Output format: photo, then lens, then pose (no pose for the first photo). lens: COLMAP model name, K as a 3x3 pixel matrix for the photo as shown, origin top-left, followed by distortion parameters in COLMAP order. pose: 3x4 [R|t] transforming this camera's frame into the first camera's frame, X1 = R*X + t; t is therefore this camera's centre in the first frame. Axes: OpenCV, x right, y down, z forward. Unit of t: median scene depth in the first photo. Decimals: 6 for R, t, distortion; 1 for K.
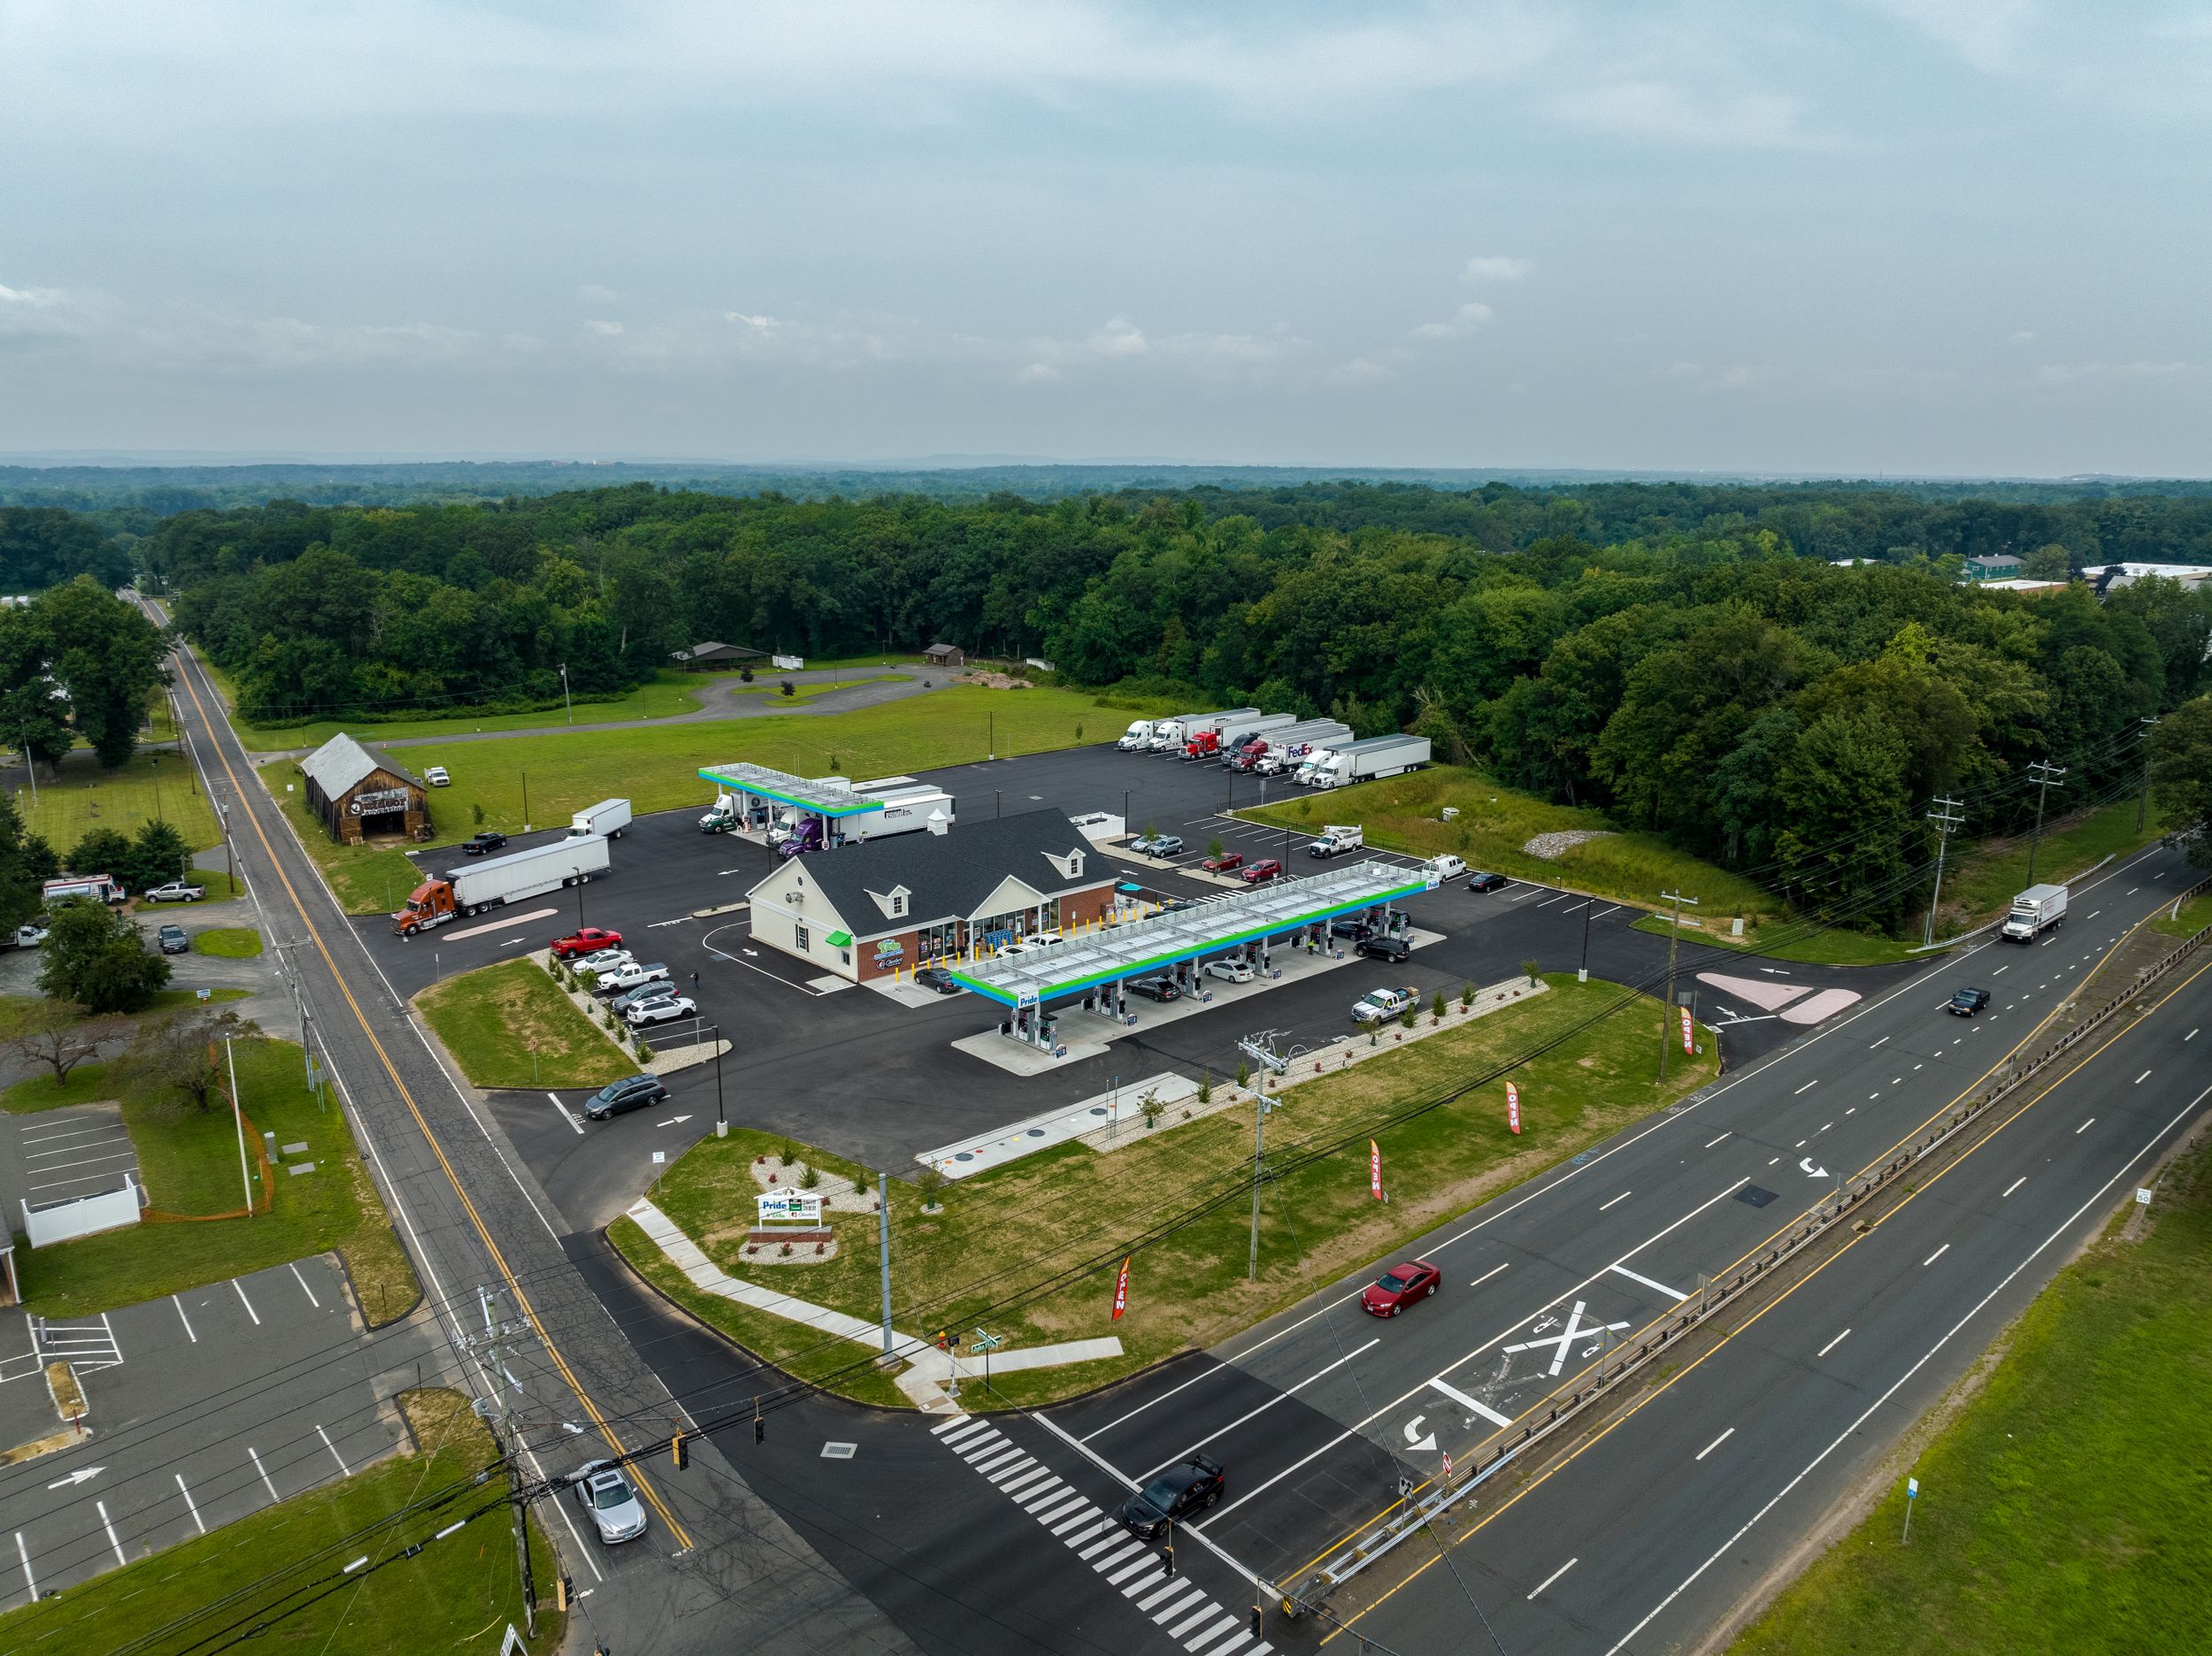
lens RADIAL K [[1559.5, 0, 1106.0], [0, 1559.5, 828.0], [0, 0, 1]] dist [-0.036758, -0.003024]
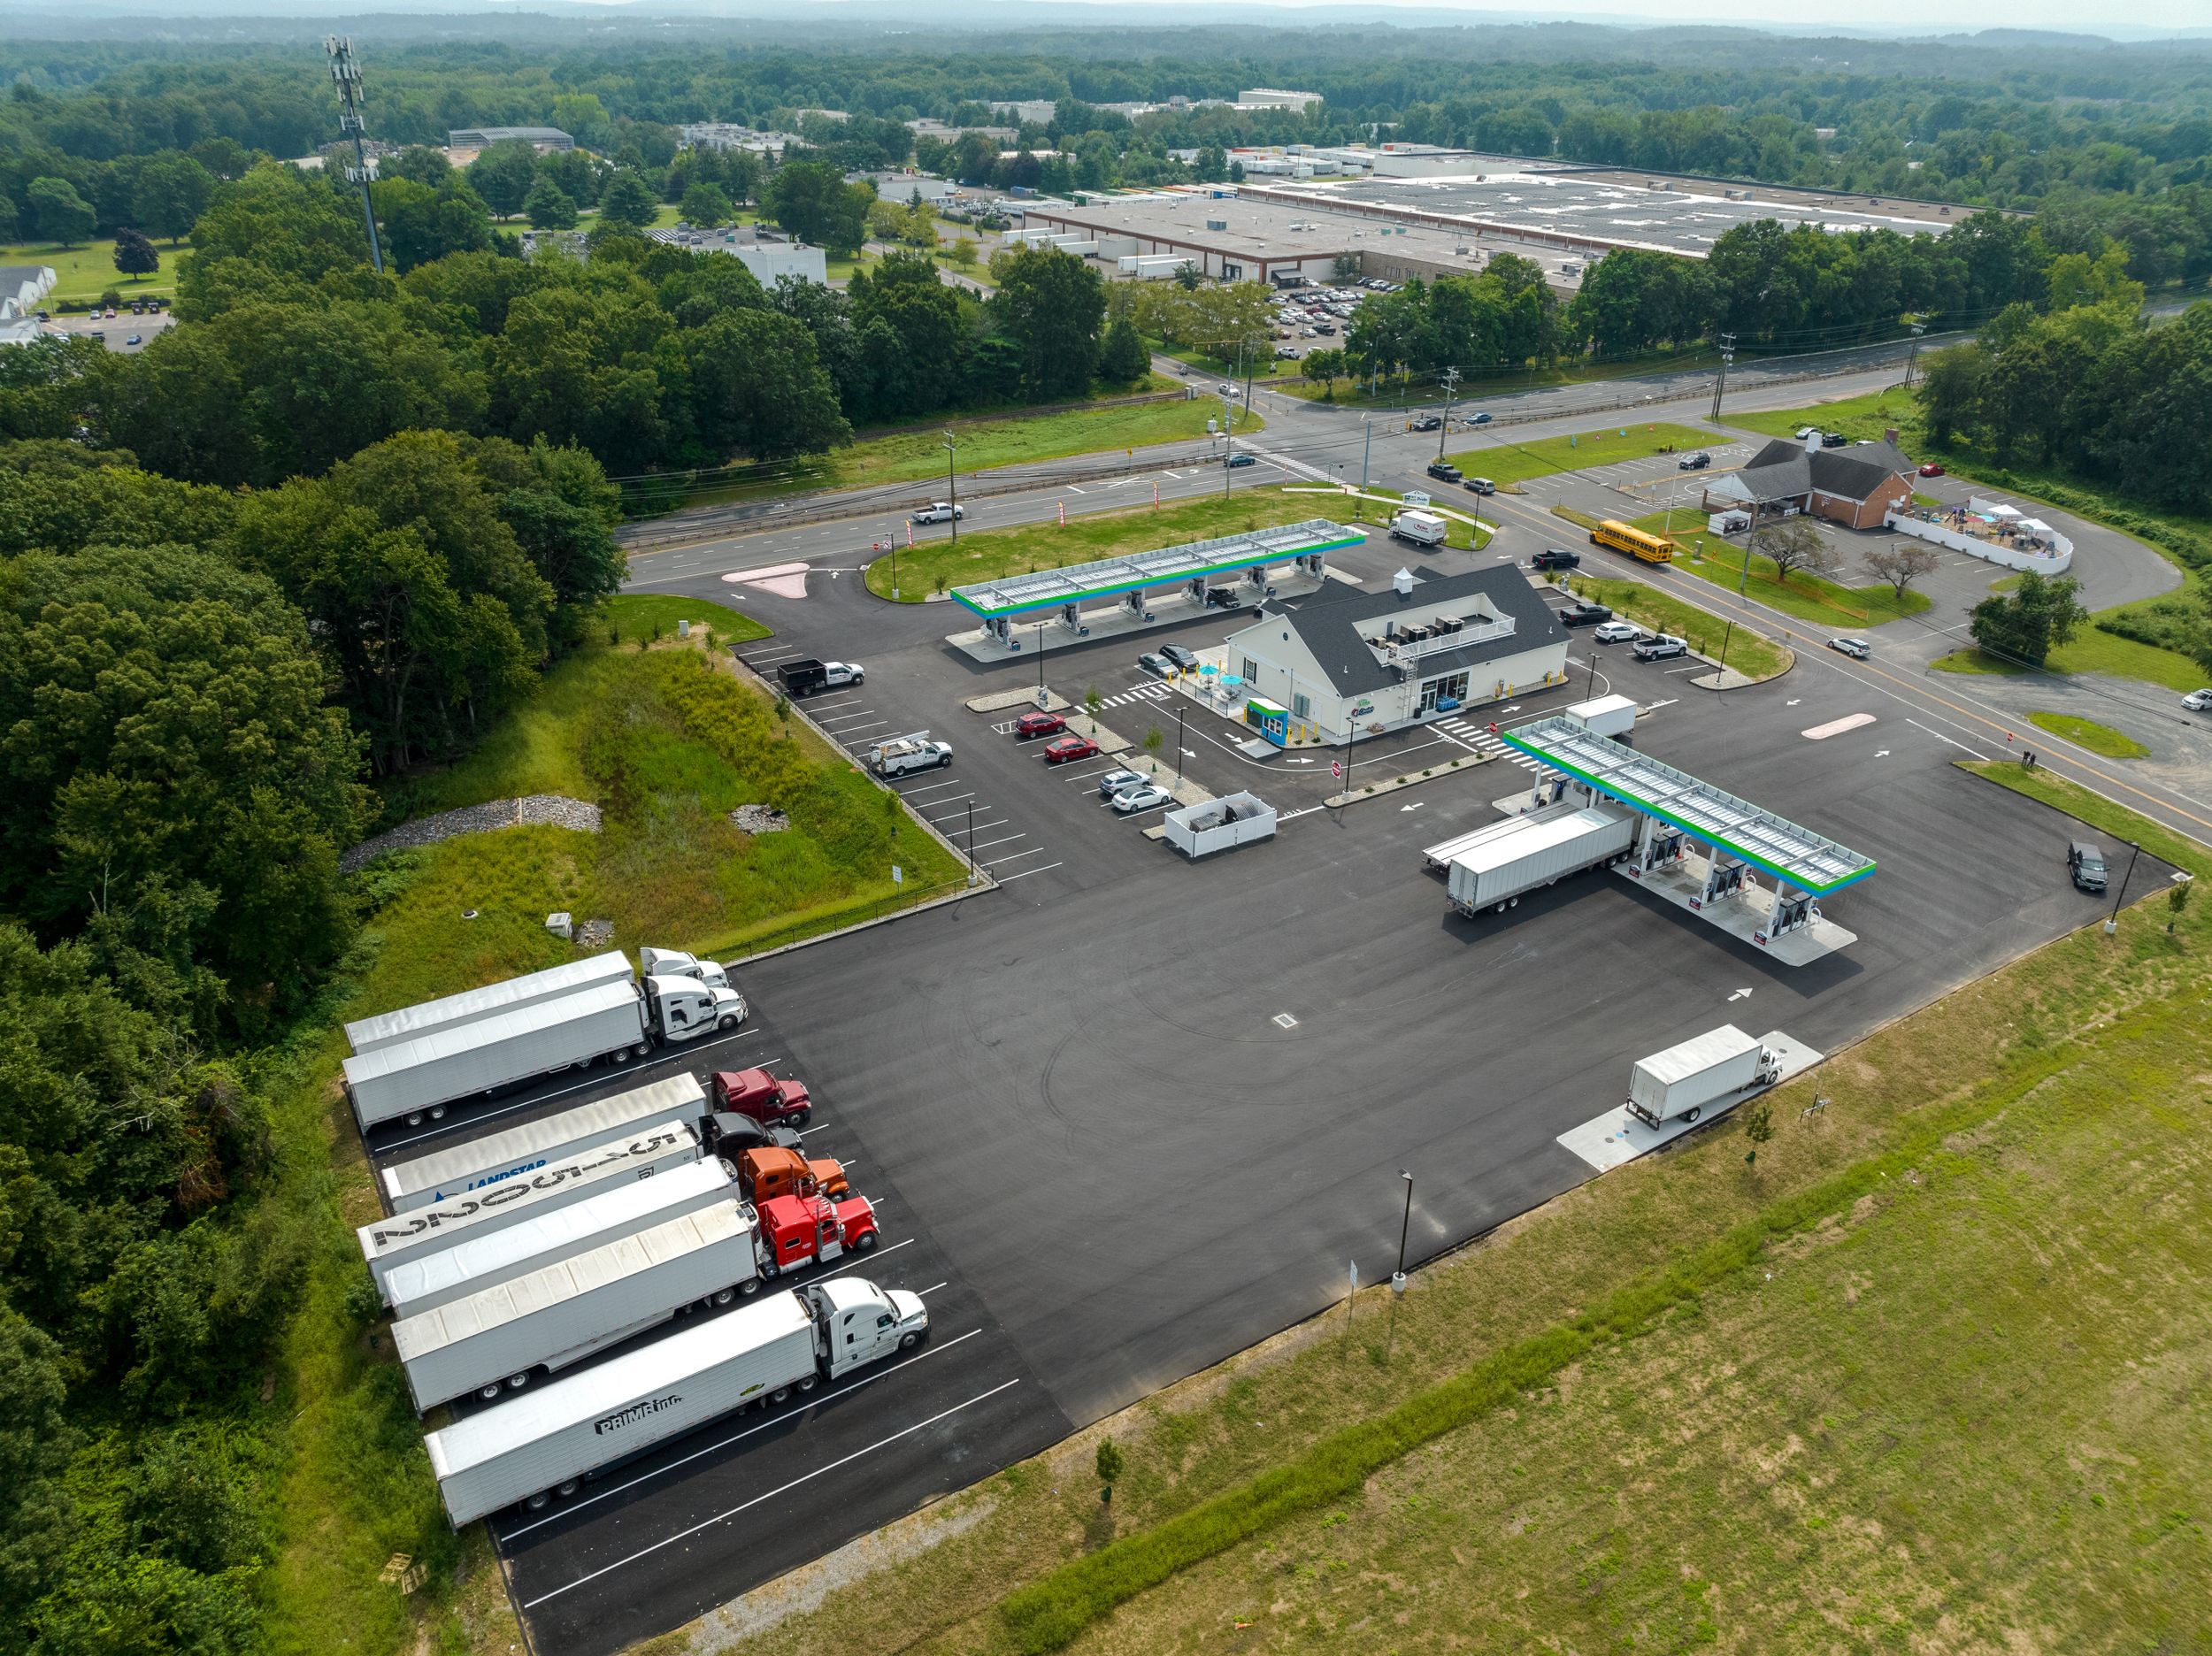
lens RADIAL K [[1559.5, 0, 1106.0], [0, 1559.5, 828.0], [0, 0, 1]] dist [-0.036758, -0.003024]
pose [[-0.984656, -0.088692, 0.150290, -0.089795], [0.030544, 0.760330, 0.648818, -0.613236], [-0.171815, 0.643453, -0.745954, 2.088608]]
